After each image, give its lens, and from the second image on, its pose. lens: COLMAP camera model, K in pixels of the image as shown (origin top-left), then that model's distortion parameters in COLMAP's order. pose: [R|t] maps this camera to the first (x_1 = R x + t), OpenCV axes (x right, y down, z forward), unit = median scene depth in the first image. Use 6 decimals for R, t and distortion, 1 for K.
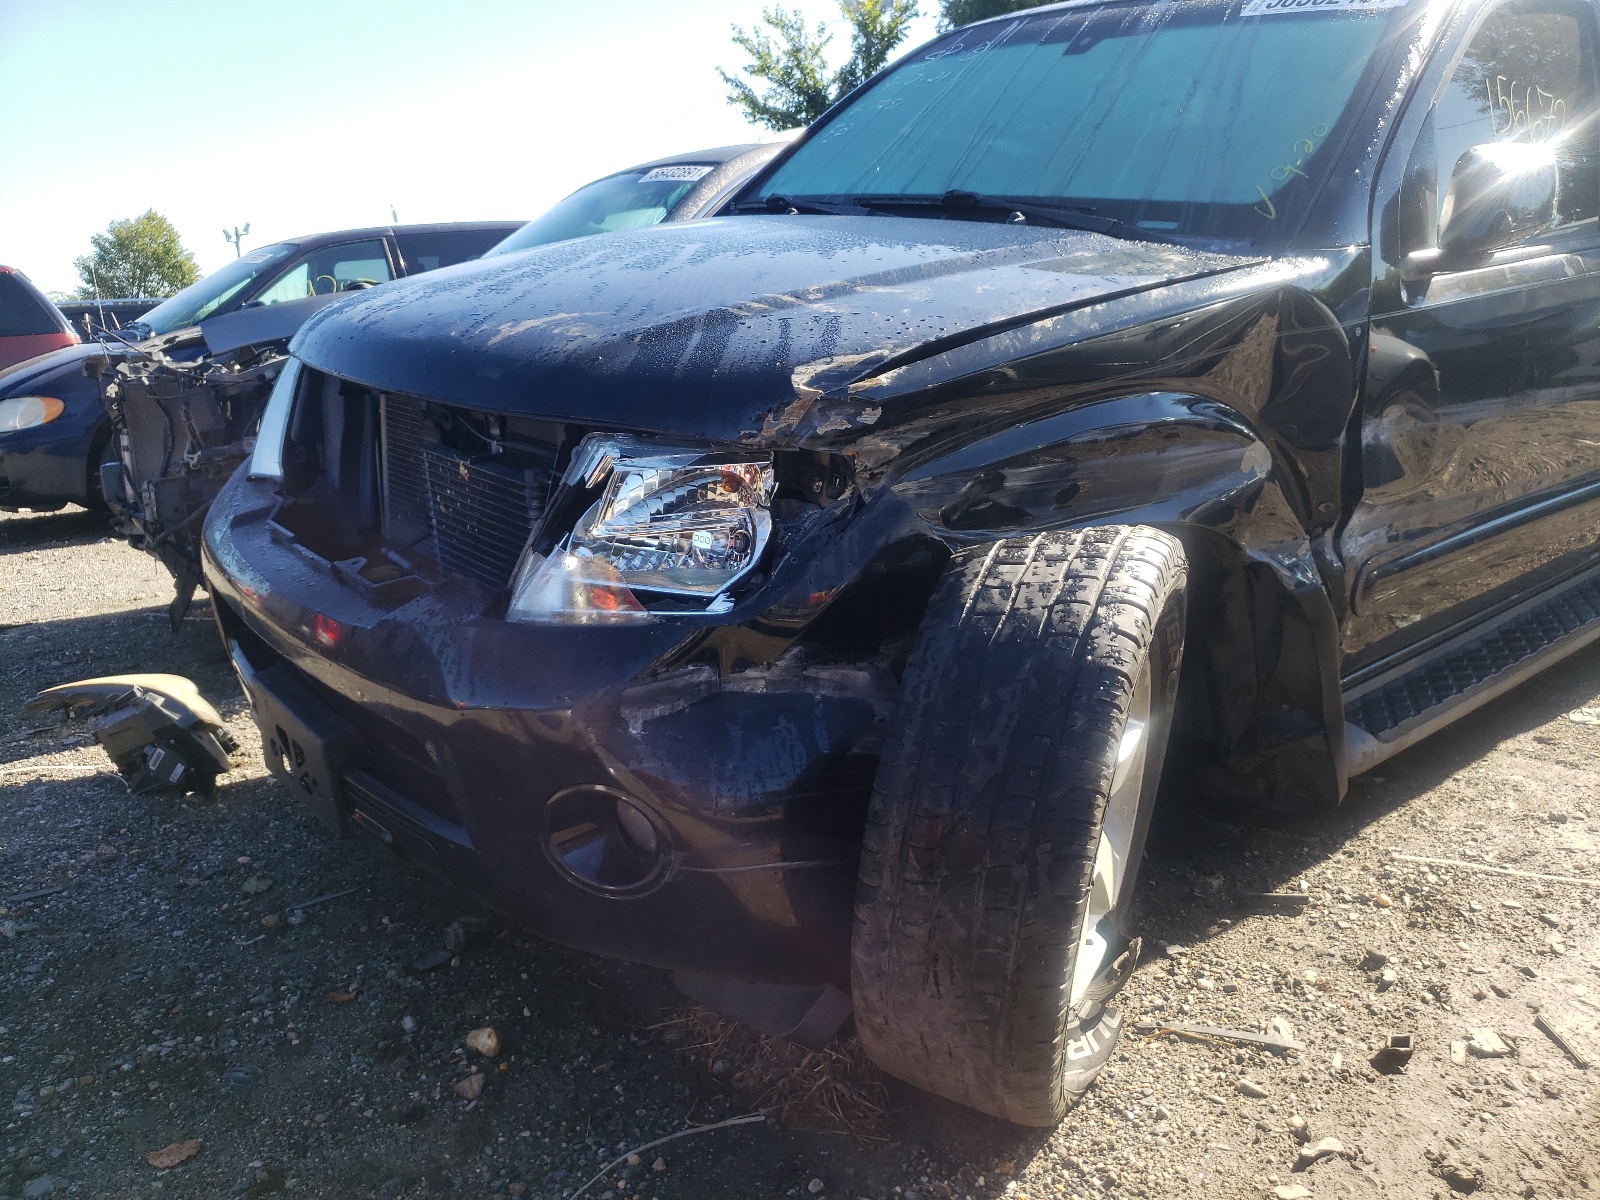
lens RADIAL K [[1207.8, 0, 809.7], [0, 1207.8, 604.8], [0, 0, 1]] dist [0.010472, 0.015843]
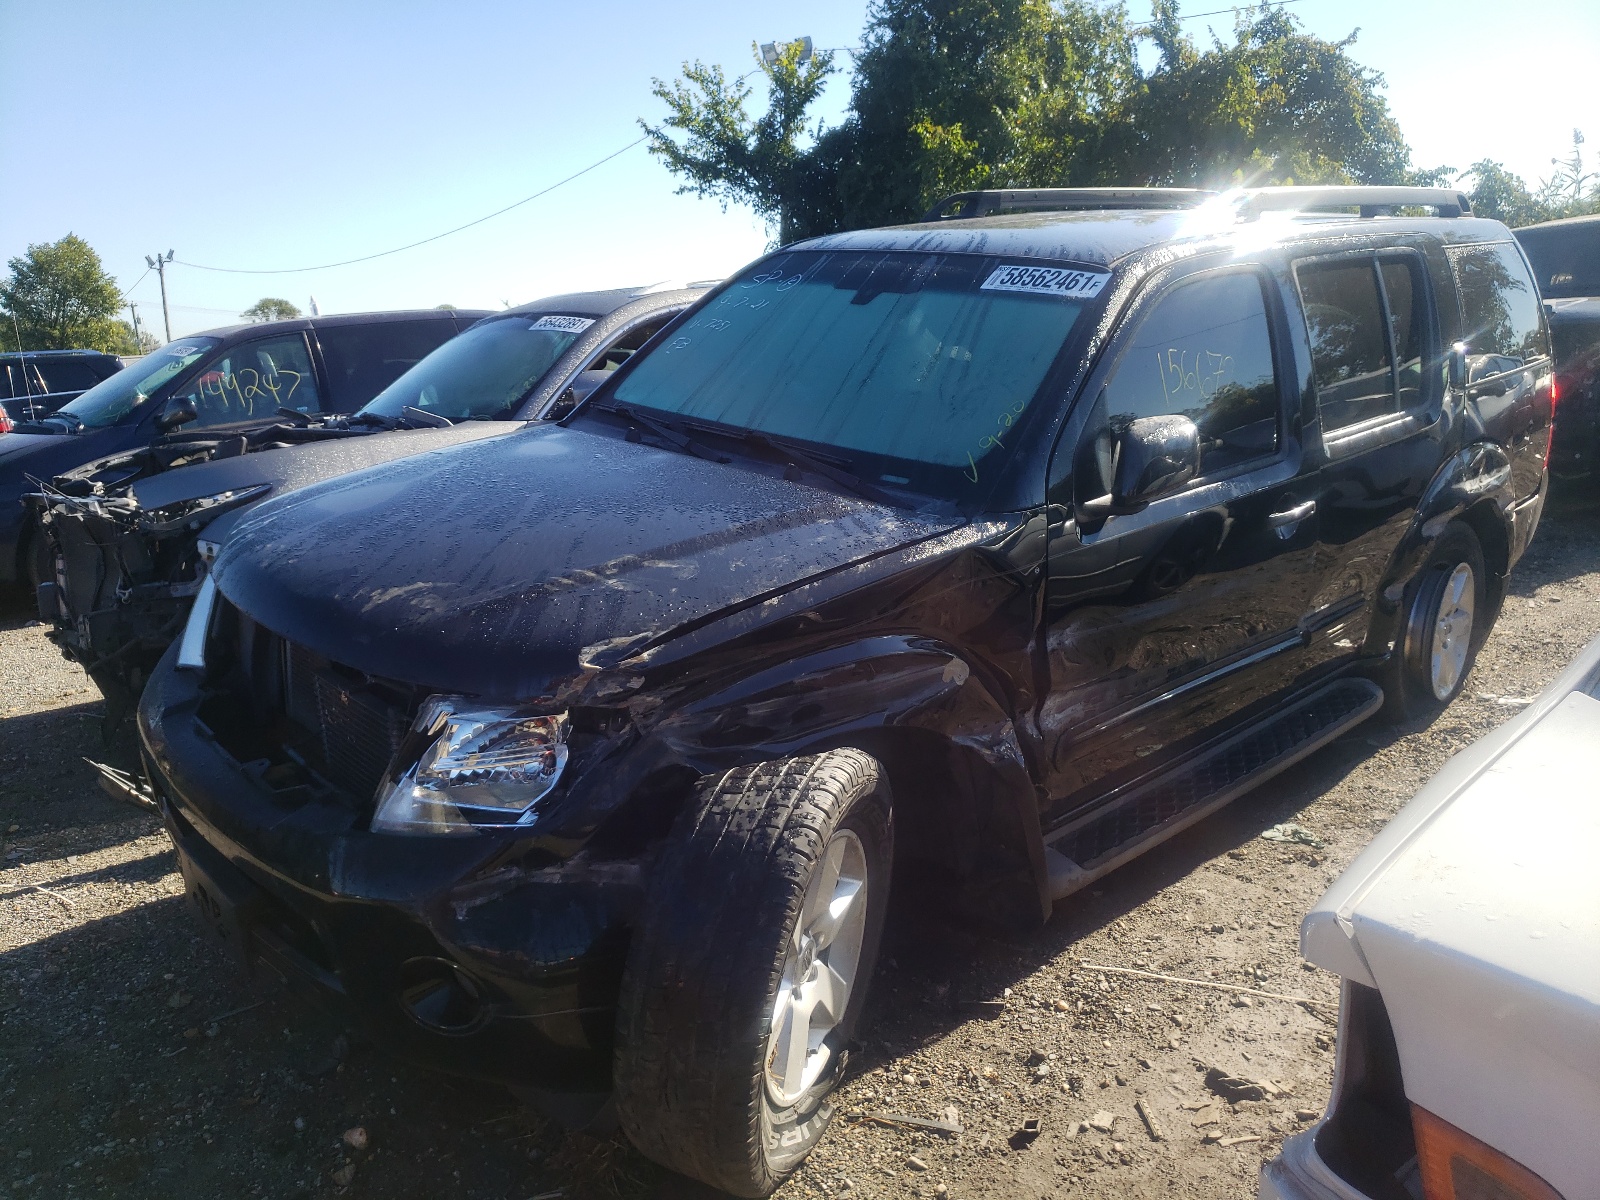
lens RADIAL K [[1207.8, 0, 792.6], [0, 1207.8, 595.2], [0, 0, 1]] dist [0.010472, 0.015843]
pose [[0.999131, -0.004098, 0.041473, 0.146419], [0.005170, 0.999655, -0.025765, -0.185775], [-0.041353, 0.025957, 0.998807, -0.339075]]
